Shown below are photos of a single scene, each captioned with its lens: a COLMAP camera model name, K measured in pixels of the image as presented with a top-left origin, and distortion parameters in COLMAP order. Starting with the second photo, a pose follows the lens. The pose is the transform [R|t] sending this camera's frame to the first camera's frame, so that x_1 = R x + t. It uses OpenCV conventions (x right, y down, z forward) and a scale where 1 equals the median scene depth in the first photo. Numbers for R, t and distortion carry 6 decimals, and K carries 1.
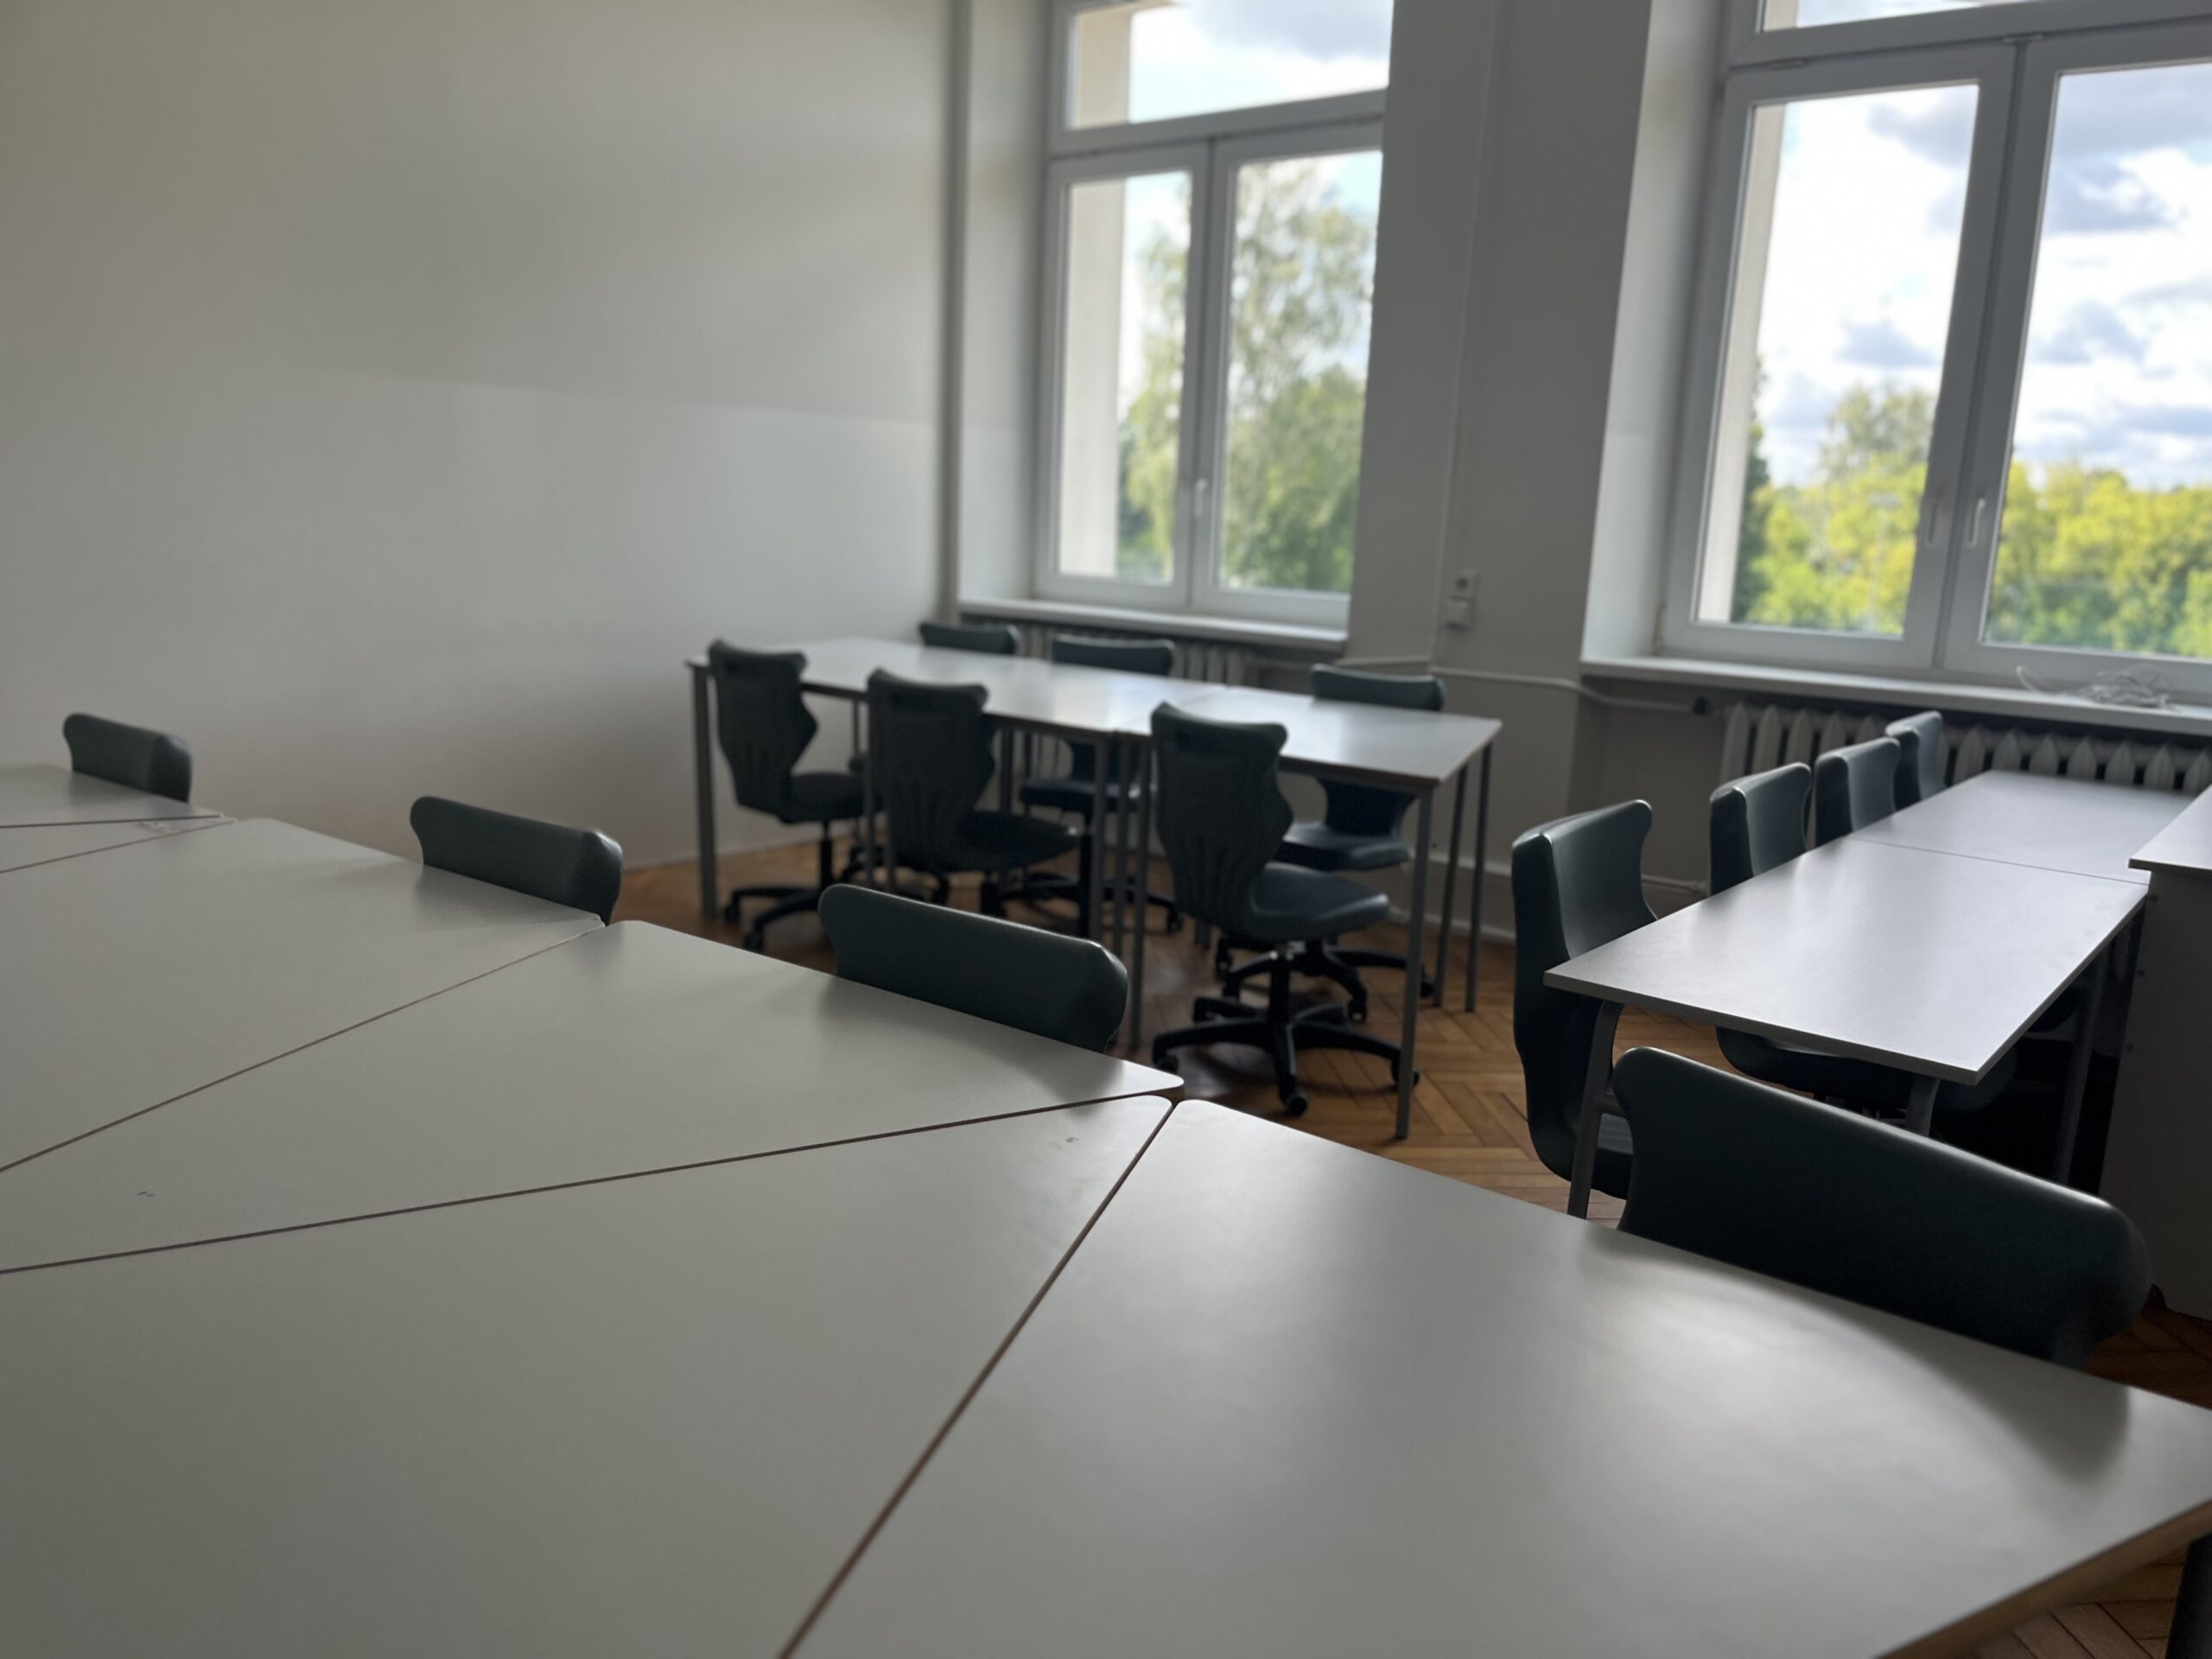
lens RADIAL K [[1691.4, 0, 1114.2], [0, 1691.4, 834.0], [0, 0, 1]] dist [0.025487, -0.018203]
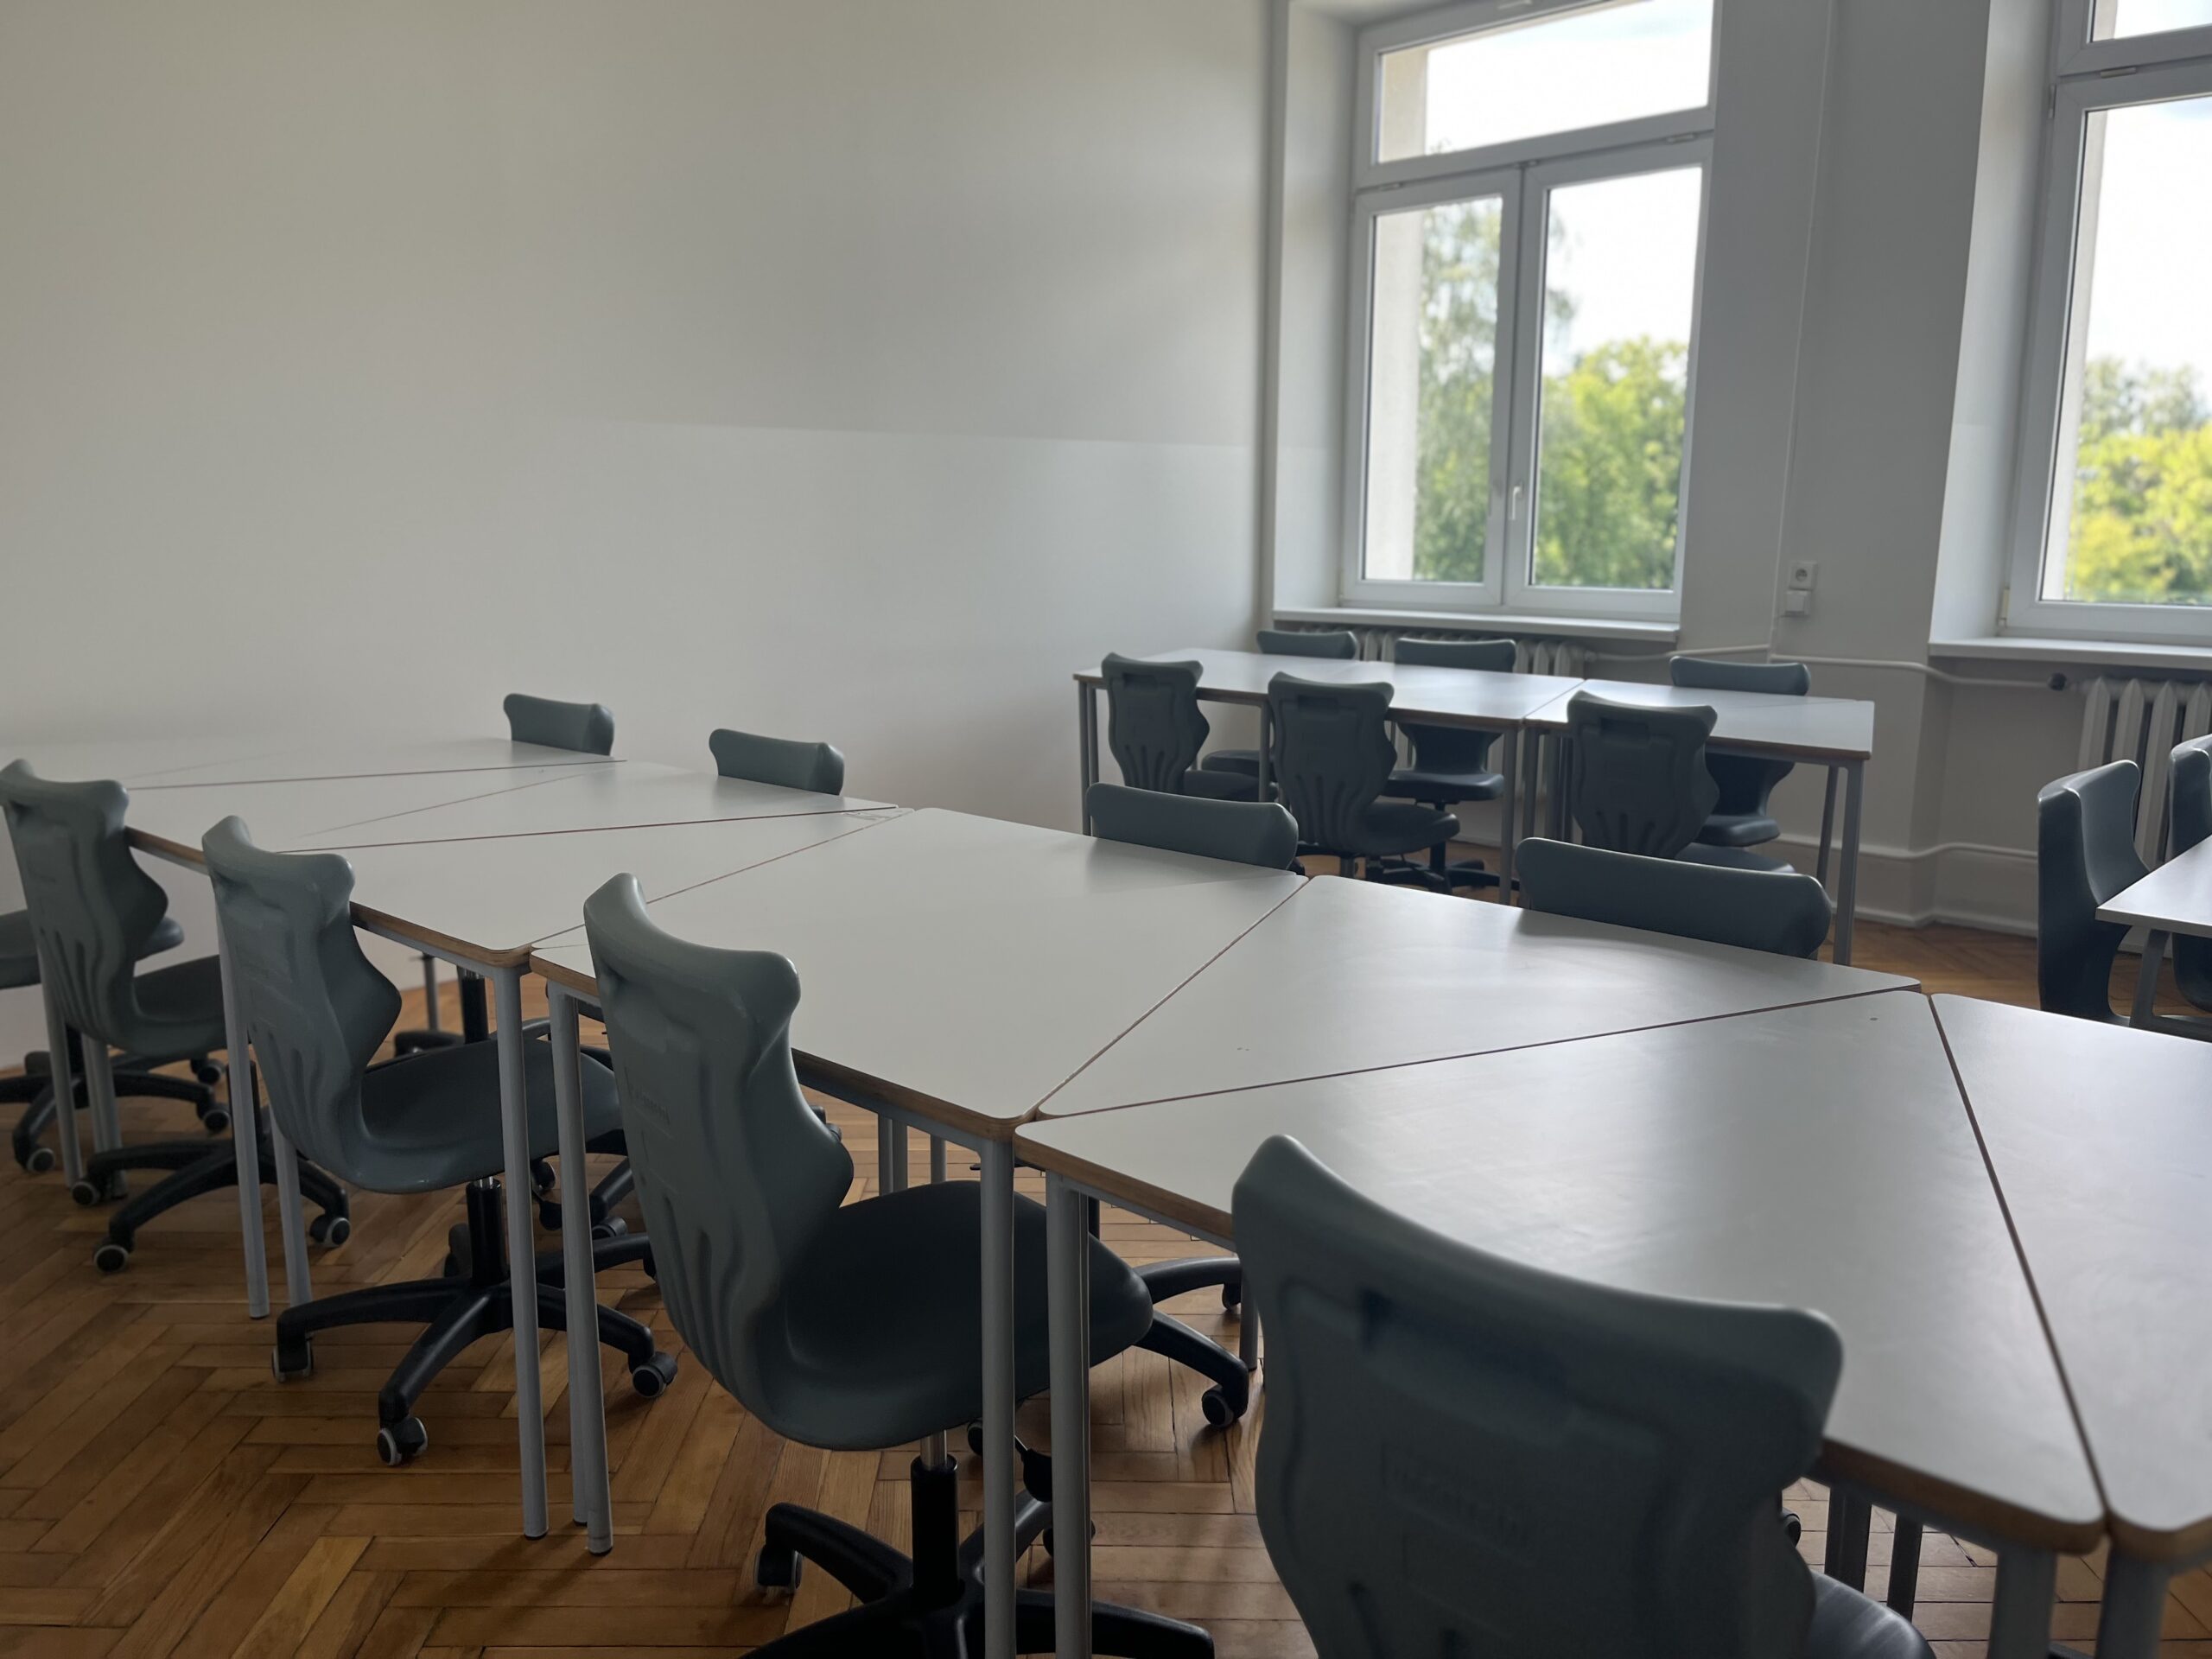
lens RADIAL K [[1691.4, 0, 1093.8], [0, 1691.4, 827.2], [0, 0, 1]] dist [0.025487, -0.018203]
pose [[0.994757, -0.025306, -0.099082, -0.123337], [0.024172, 0.999628, -0.012631, 0.010787], [0.099365, 0.010169, 0.994999, -0.080649]]
